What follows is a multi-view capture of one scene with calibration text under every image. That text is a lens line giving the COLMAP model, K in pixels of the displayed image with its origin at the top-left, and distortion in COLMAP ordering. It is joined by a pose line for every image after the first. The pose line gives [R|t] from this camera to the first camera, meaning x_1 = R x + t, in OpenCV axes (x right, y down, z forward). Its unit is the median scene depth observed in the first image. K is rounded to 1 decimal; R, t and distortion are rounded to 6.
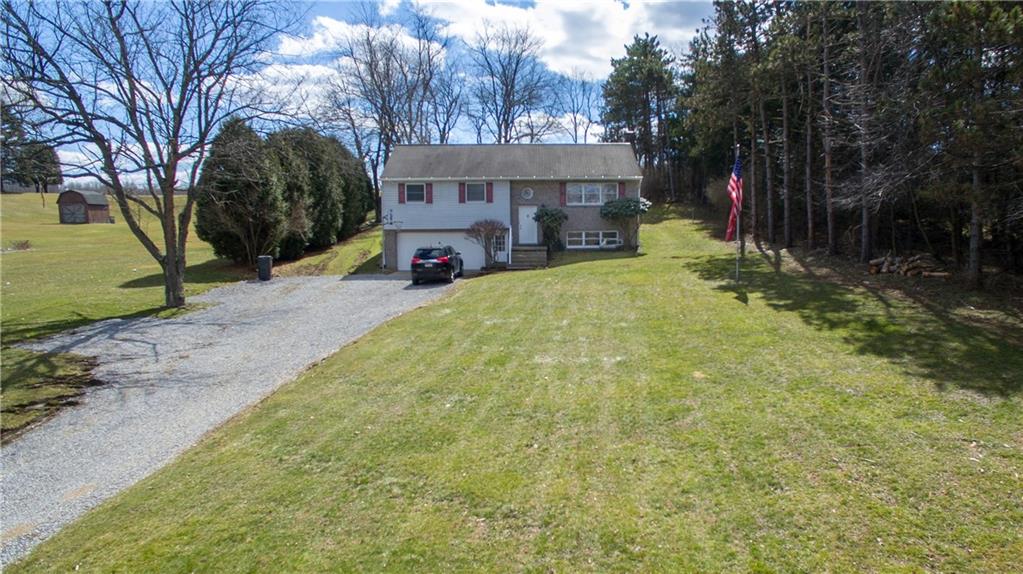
lens RADIAL K [[574.4, 0, 566.1], [0, 574.4, 285.0], [0, 0, 1]] dist [-0.049673, 0.000416]
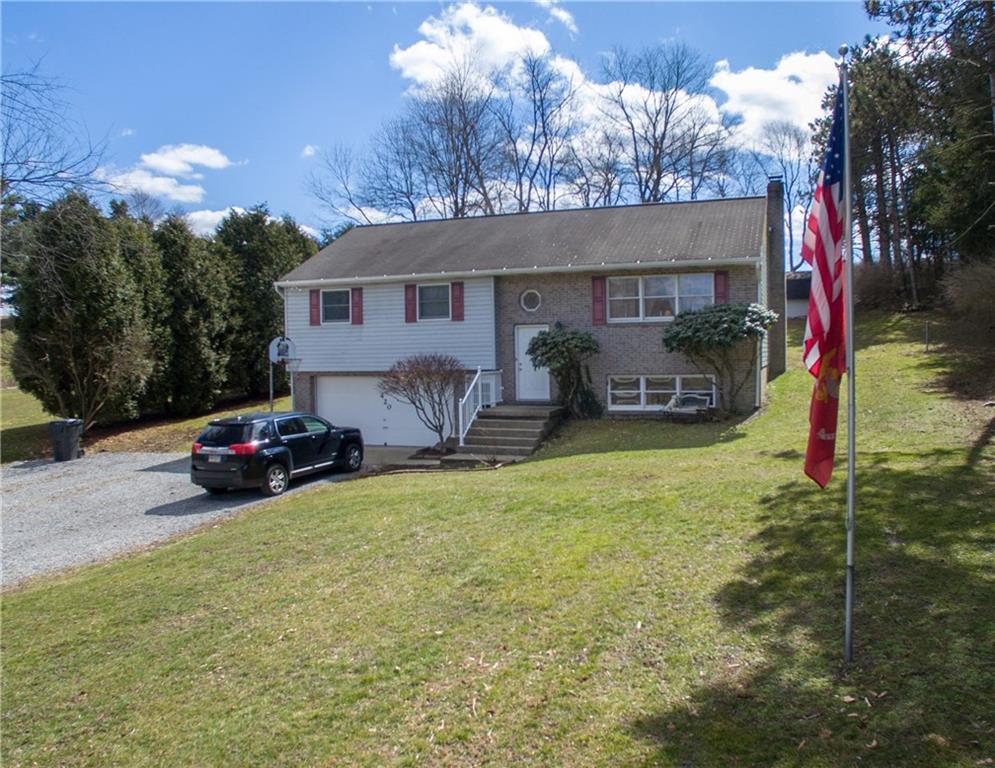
lens RADIAL K [[759.0, 0, 559.3], [0, 759.0, 384.5], [0, 0, 1]] dist [-0.117323, -0.000834]
pose [[0.944942, 0.006942, -0.327164, 0.175978], [-0.022699, 0.998757, -0.044369, -0.058075], [0.326449, 0.049353, 0.943925, 0.389995]]
